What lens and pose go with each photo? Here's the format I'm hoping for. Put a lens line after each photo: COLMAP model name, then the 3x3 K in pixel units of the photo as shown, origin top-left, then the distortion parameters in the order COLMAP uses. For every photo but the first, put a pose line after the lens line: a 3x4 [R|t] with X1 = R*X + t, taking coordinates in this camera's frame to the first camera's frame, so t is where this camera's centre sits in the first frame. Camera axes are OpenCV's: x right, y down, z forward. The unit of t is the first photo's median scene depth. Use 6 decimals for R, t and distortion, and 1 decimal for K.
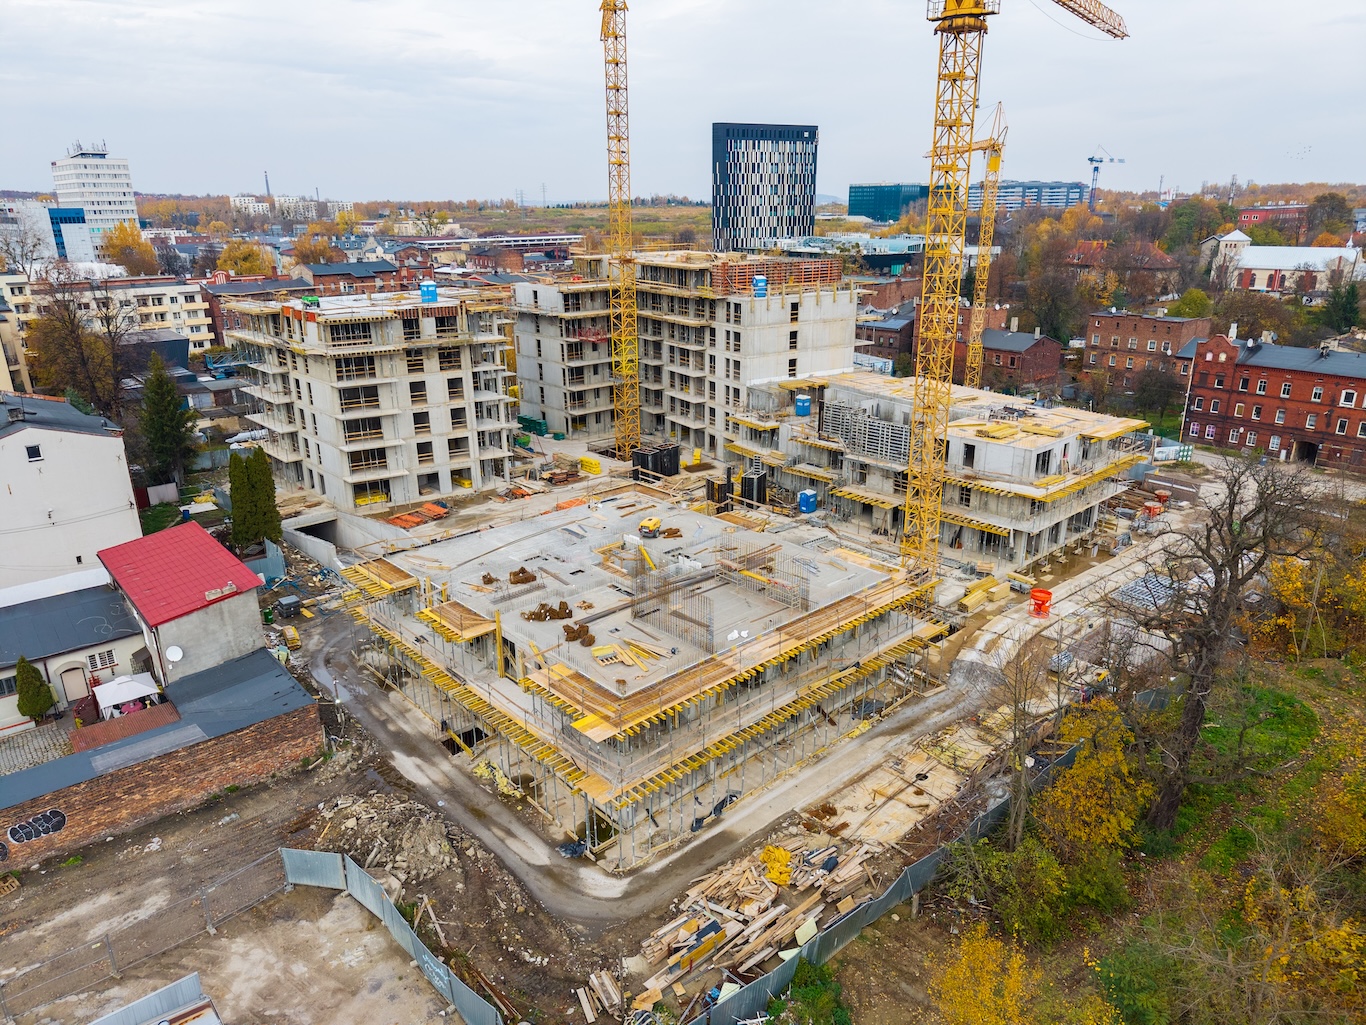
lens RADIAL K [[915.5, 0, 680.1], [0, 915.5, 517.6], [0, 0, 1]] dist [0.021629, -0.020209]
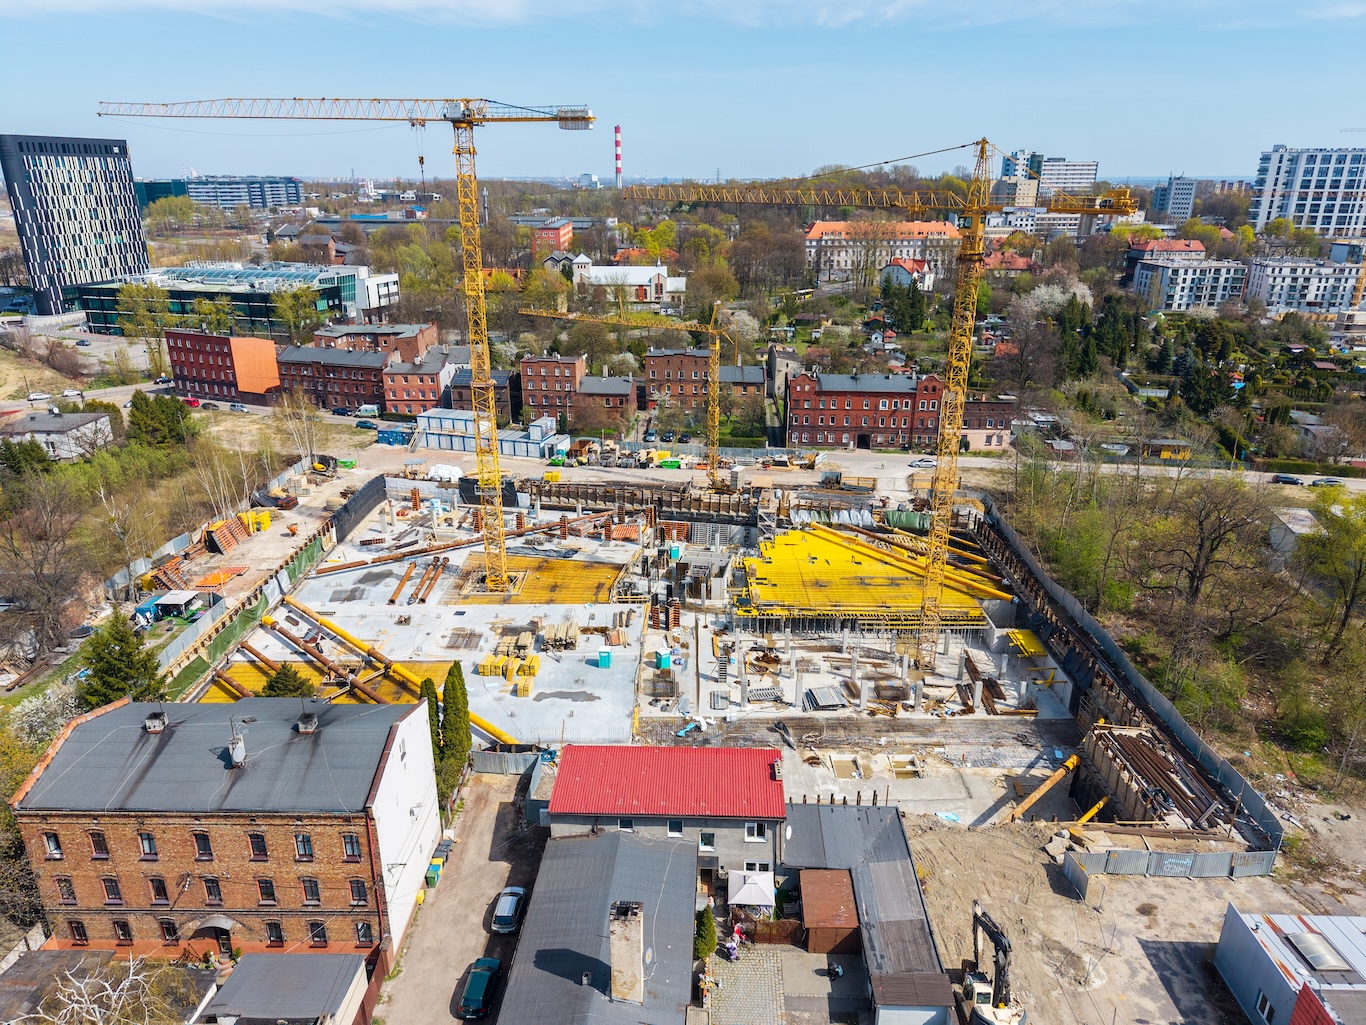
lens RADIAL K [[915.5, 0, 680.1], [0, 915.5, 517.6], [0, 0, 1]] dist [0.021629, -0.020209]
pose [[0.678792, -0.243972, 0.692617, -0.646977], [0.229894, 0.966385, 0.115100, -0.194358], [-0.697416, 0.081099, 0.712063, 0.109747]]
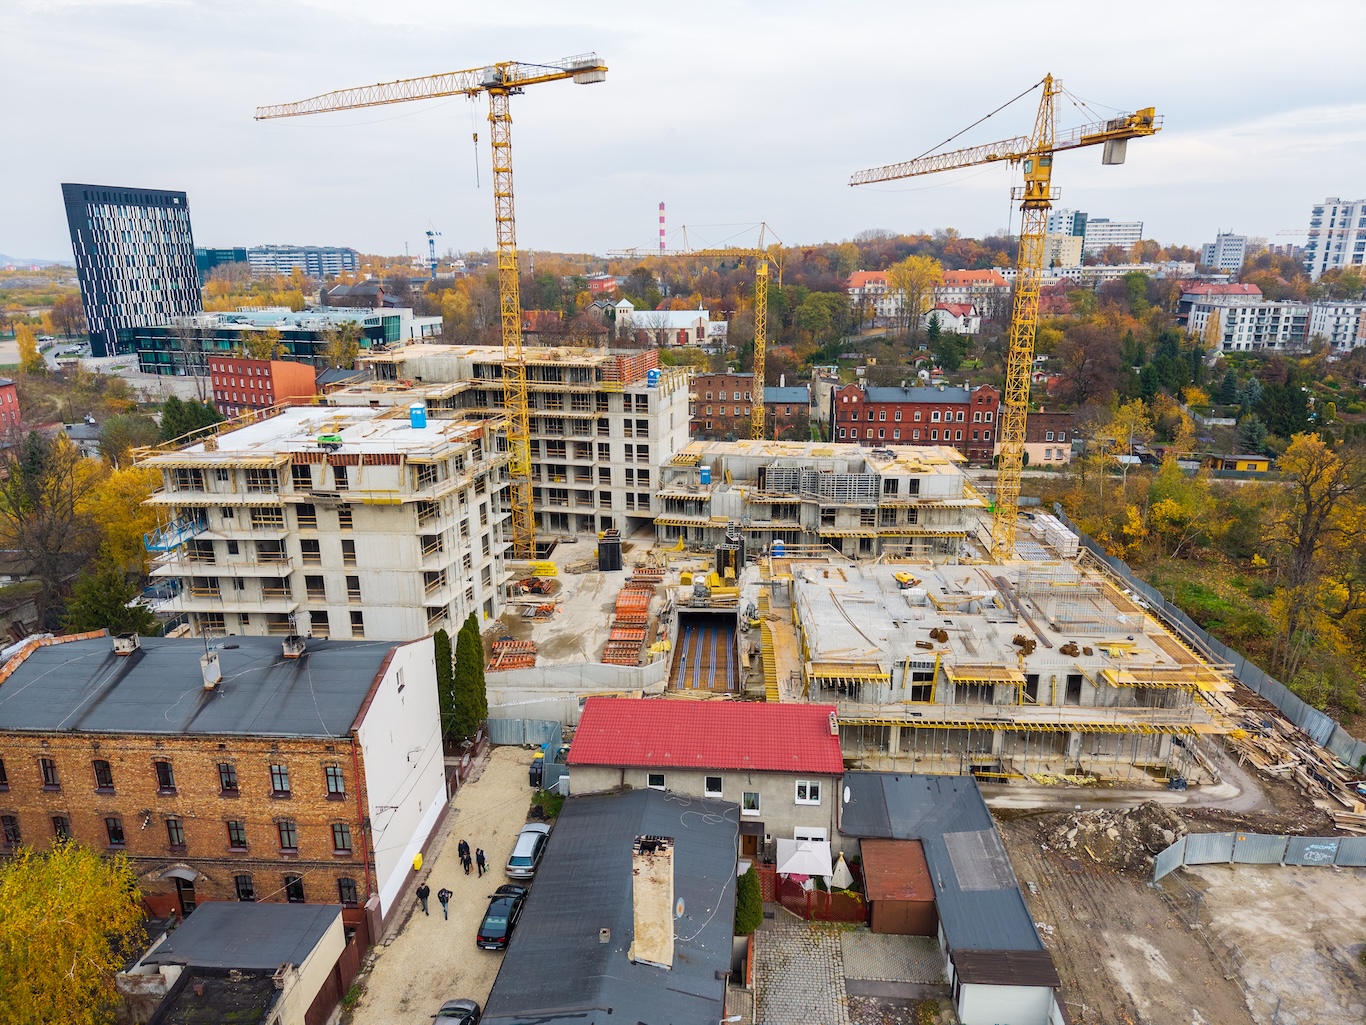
lens RADIAL K [[915.5, 0, 680.1], [0, 915.5, 517.6], [0, 0, 1]] dist [0.021629, -0.020209]
pose [[0.710781, -0.187088, 0.678077, -0.618840], [0.226904, 0.973432, 0.030732, -0.102955], [-0.665811, 0.132015, 0.734348, 0.166736]]
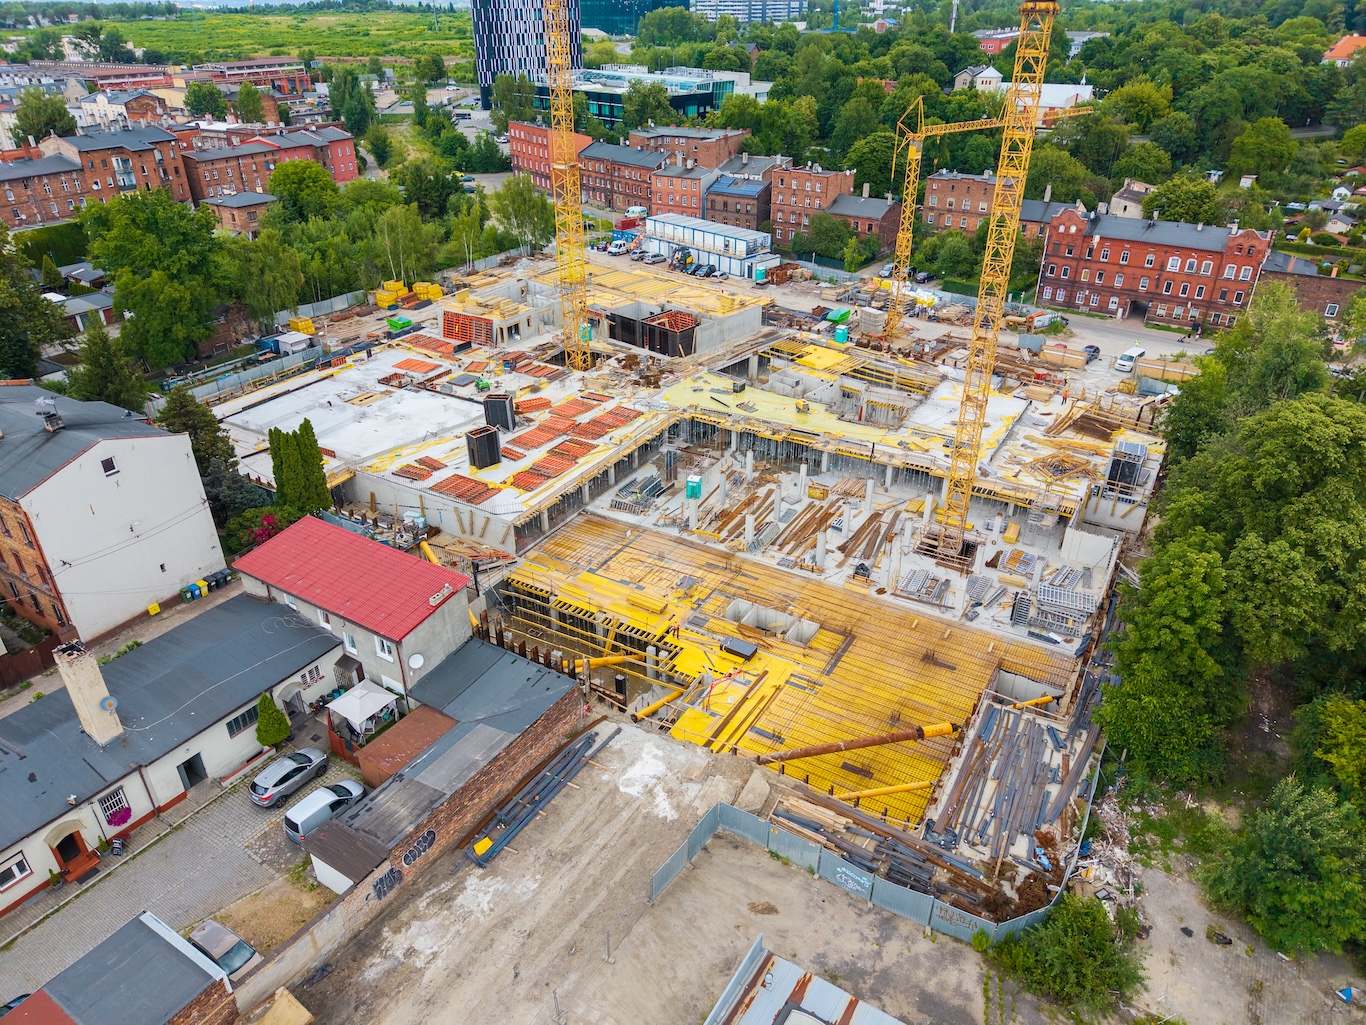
lens RADIAL K [[915.5, 0, 680.1], [0, 915.5, 517.6], [0, 0, 1]] dist [0.021629, -0.020209]
pose [[0.955975, -0.137461, 0.259261, -0.244861], [0.087958, 0.977103, 0.193735, -0.089869], [-0.279956, -0.162402, 0.946177, -0.021256]]
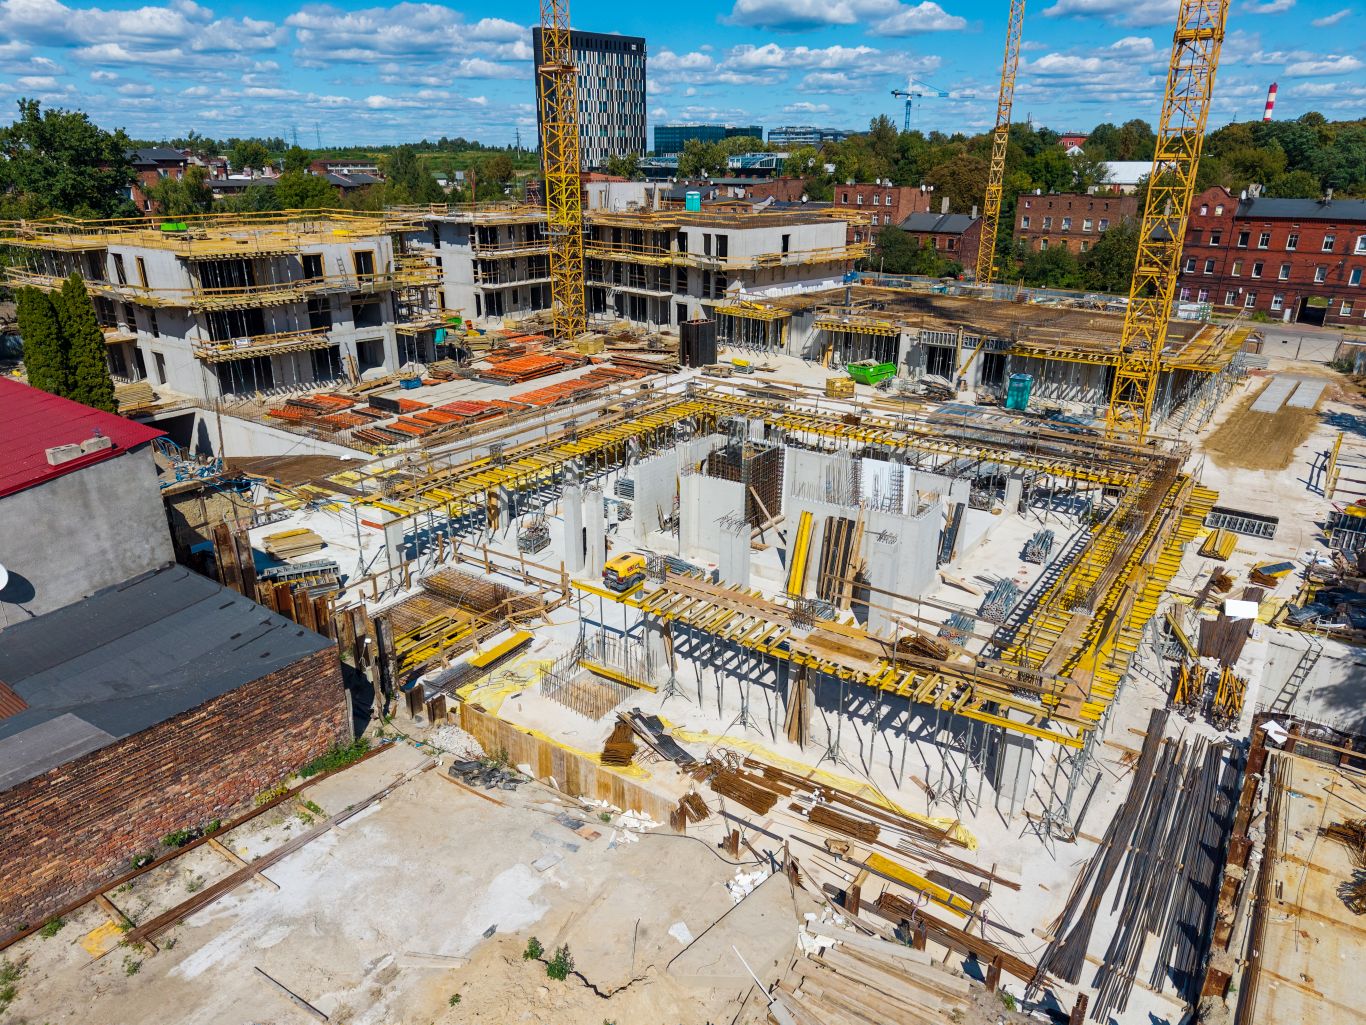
lens RADIAL K [[915.5, 0, 680.1], [0, 915.5, 517.6], [0, 0, 1]] dist [0.021629, -0.020209]
pose [[0.975917, -0.066968, 0.207607, -0.142754], [0.058343, 0.997171, 0.047398, 0.055367], [-0.210194, -0.034144, 0.977063, 0.221257]]
